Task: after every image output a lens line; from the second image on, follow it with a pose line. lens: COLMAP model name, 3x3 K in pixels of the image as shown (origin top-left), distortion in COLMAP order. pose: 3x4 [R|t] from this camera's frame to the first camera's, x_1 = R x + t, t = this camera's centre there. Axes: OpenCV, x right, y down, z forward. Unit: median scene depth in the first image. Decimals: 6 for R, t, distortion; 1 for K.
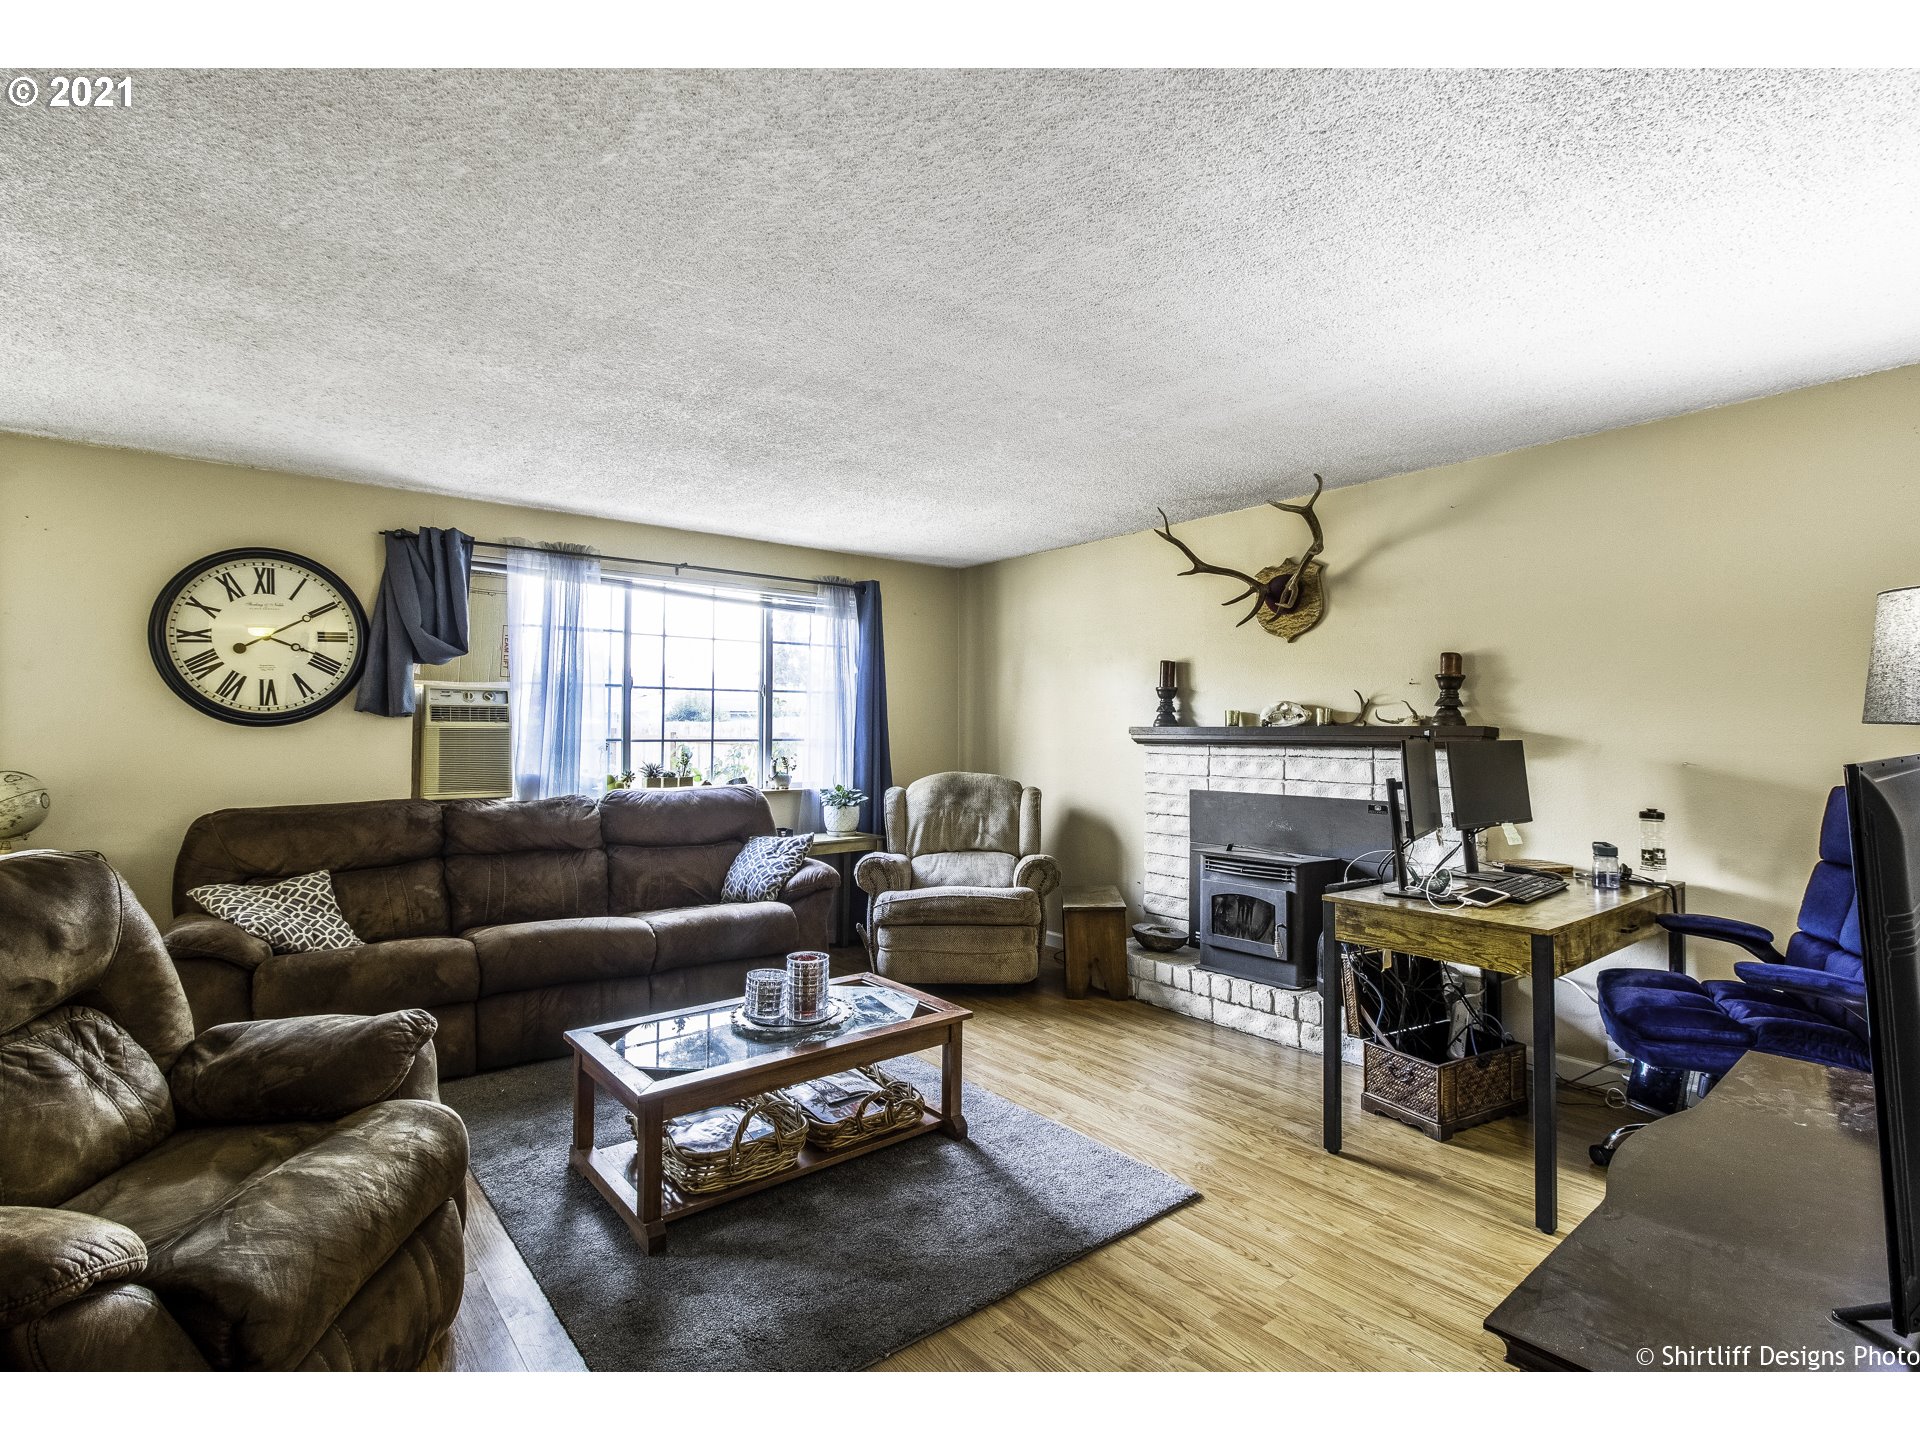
lens RADIAL K [[958.1, 0, 957.5], [0, 958.1, 711.7], [0, 0, 1]] dist [0.000510, 0.000149]
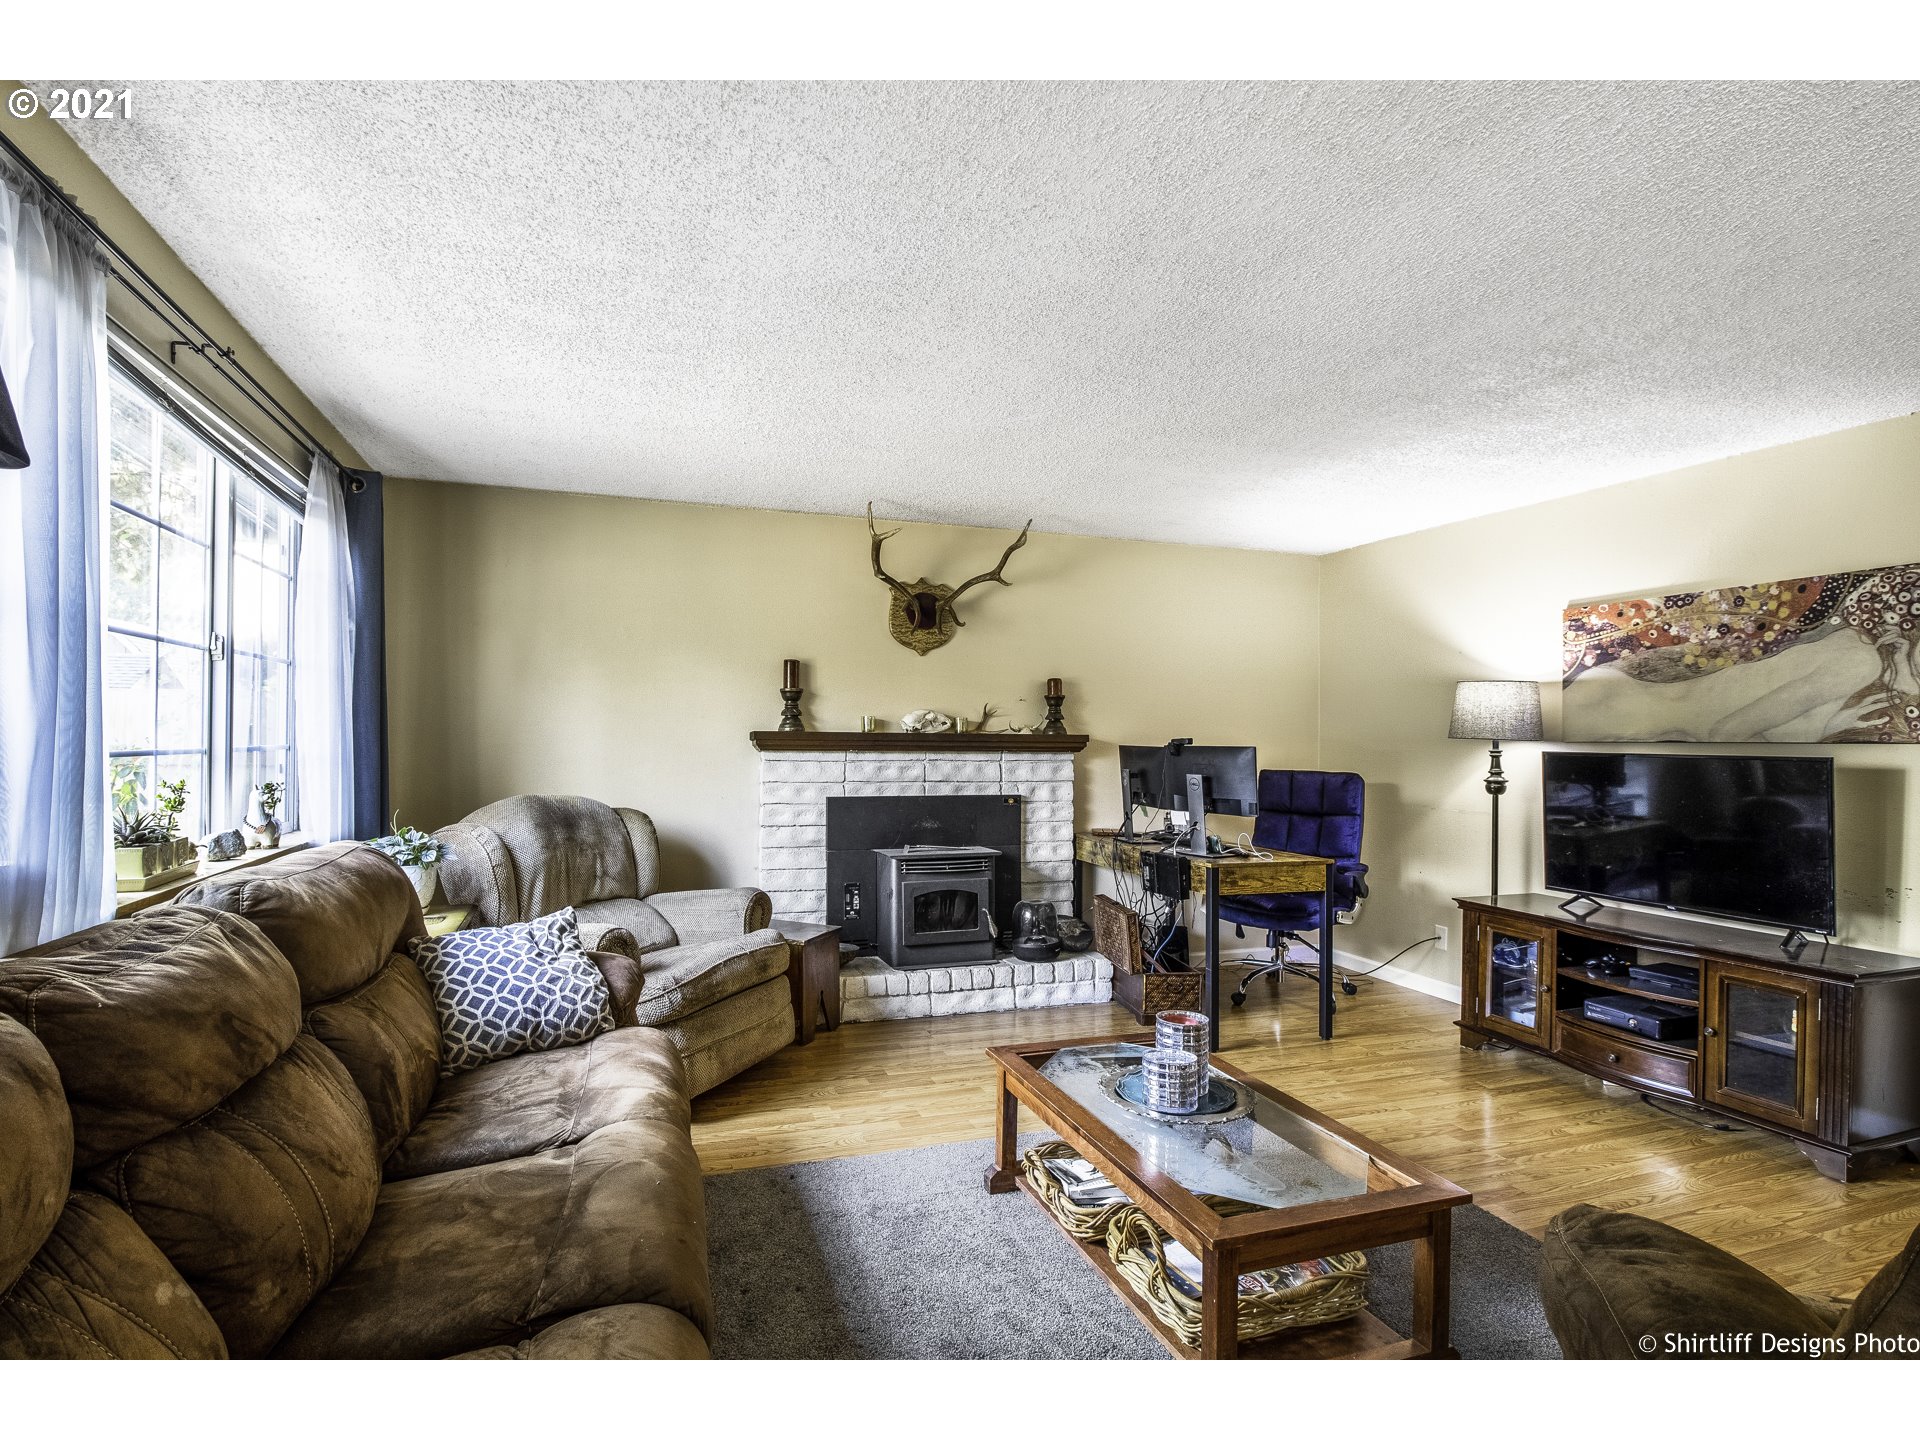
lens RADIAL K [[924.1, 0, 977.0], [0, 924.1, 746.5], [0, 0, 1]] dist [0.015304, -0.011512]
pose [[0.329627, -0.008870, 0.944070, -0.636555], [-0.029573, 0.999368, 0.019715, 0.008370], [-0.943648, -0.034418, 0.329156, 0.601928]]
